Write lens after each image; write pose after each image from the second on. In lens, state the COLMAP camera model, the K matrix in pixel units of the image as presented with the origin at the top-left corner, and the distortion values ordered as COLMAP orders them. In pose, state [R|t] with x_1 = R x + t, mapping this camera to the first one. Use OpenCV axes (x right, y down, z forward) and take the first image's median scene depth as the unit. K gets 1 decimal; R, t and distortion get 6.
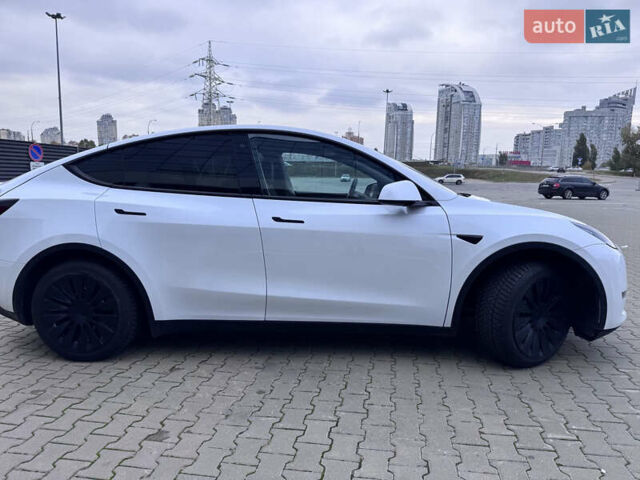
lens RADIAL K [[461.6, 0, 320.1], [0, 461.6, 239.6], [0, 0, 1]] dist [0.043594, -0.055905]
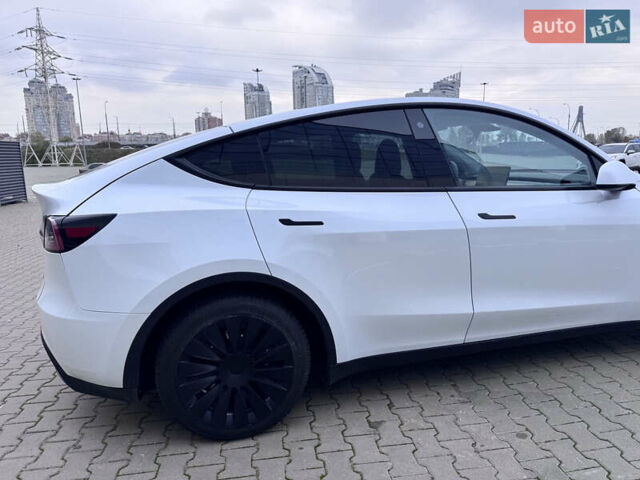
lens RADIAL K [[461.6, 0, 320.6], [0, 461.6, 237.3], [0, 0, 1]] dist [0.043594, -0.055905]
pose [[0.951880, -0.086430, 0.294031, -0.545841], [0.076582, 0.996053, 0.044866, -0.059197], [-0.296748, -0.020189, 0.954742, 0.287721]]
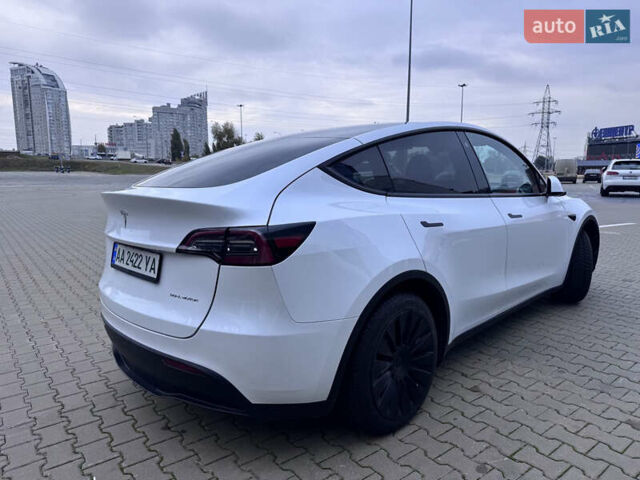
lens RADIAL K [[461.6, 0, 322.0], [0, 461.6, 235.4], [0, 0, 1]] dist [0.043594, -0.055905]
pose [[0.665534, -0.119221, 0.736785, -1.058360], [0.113025, 0.991874, 0.058403, -0.099577], [-0.737761, 0.044406, 0.673600, 0.546457]]
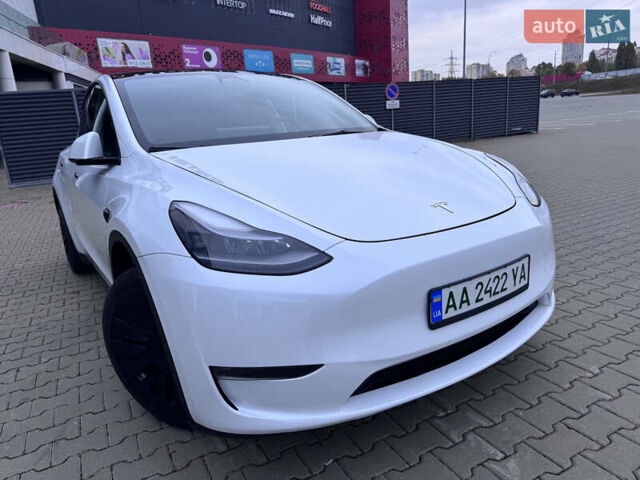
lens RADIAL K [[461.6, 0, 319.3], [0, 461.6, 240.7], [0, 0, 1]] dist [0.043594, -0.055905]
pose [[0.591893, 0.150520, -0.791837, 0.954124], [-0.024419, 0.985306, 0.169043, -0.076698], [0.805647, -0.080720, 0.586871, 0.743426]]
